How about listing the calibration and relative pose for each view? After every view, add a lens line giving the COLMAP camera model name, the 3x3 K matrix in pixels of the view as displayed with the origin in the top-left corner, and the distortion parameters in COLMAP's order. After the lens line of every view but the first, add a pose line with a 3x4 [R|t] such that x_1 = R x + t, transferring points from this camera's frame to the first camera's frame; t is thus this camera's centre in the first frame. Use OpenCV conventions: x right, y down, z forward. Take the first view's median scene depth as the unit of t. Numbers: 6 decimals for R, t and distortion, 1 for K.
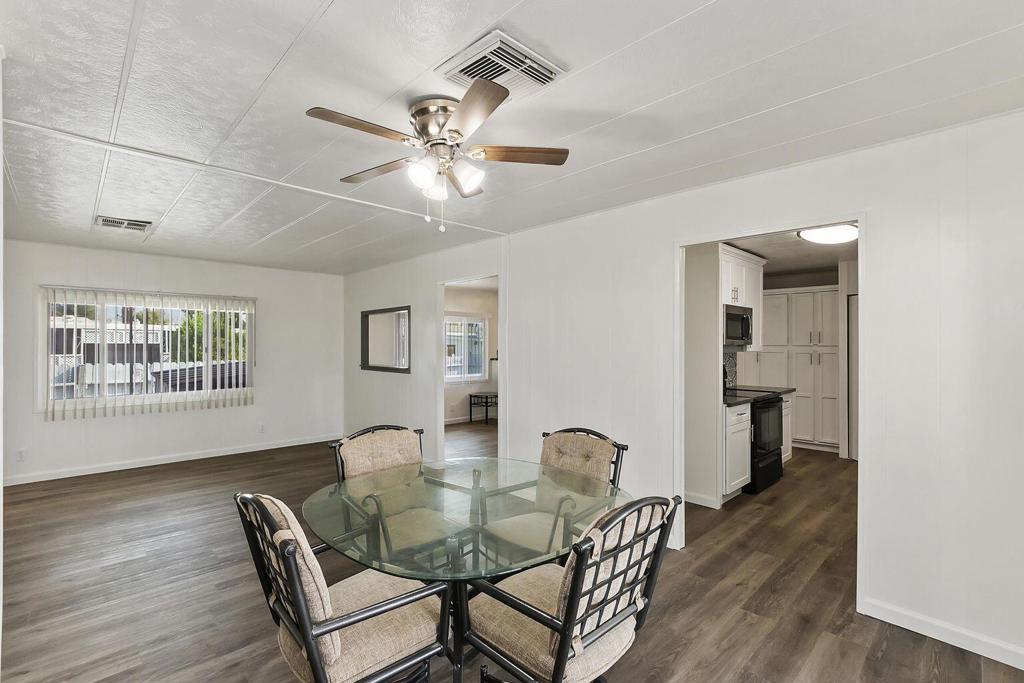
lens RADIAL K [[465.5, 0, 509.8], [0, 465.5, 343.6], [0, 0, 1]] dist [-0.004046, 0.000967]
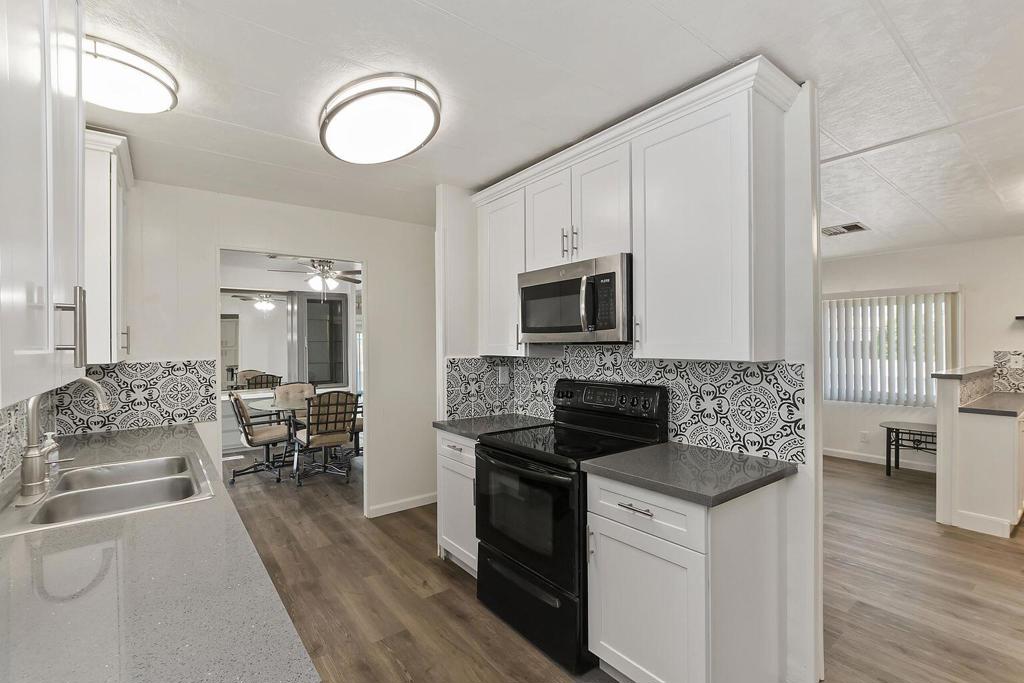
lens RADIAL K [[455.1, 0, 515.1], [0, 455.1, 346.1], [0, 0, 1]] dist [-0.000531, -0.000730]
pose [[-0.101054, 0.013116, -0.994795, 1.304547], [0.011173, 0.999865, 0.012048, -0.007286], [0.994818, -0.009898, -0.101186, 1.318376]]
